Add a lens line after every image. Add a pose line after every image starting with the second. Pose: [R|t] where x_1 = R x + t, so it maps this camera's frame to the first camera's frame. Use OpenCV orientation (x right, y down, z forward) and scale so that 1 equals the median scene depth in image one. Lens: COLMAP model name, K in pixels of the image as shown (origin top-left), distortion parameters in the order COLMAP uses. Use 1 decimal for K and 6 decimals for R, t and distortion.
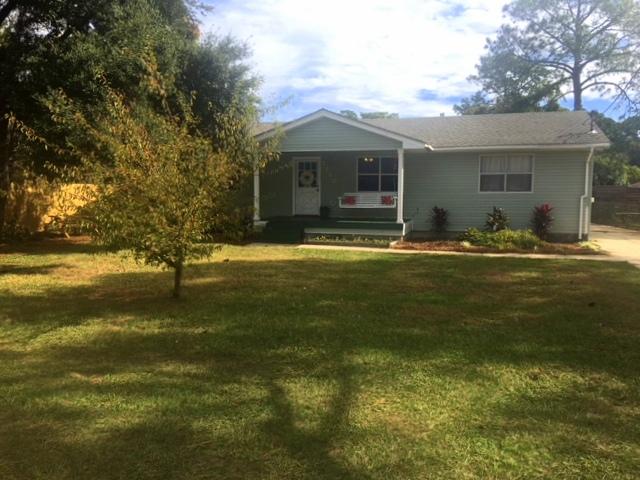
lens RADIAL K [[537.3, 0, 318.0], [0, 537.3, 235.0], [0, 0, 1]] dist [0.115335, -0.167750]
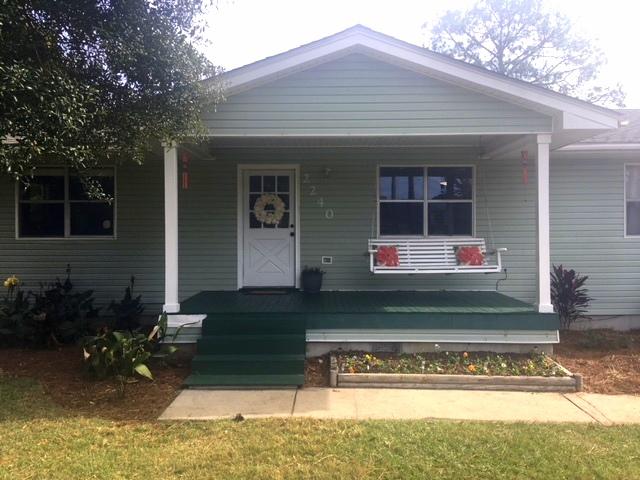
lens RADIAL K [[537.3, 0, 318.0], [0, 537.3, 235.0], [0, 0, 1]] dist [0.115335, -0.167750]
pose [[0.962095, -0.007545, 0.272611, -0.111418], [0.032256, 0.995749, -0.086277, -0.042708], [-0.270801, 0.091800, 0.958248, 0.559086]]
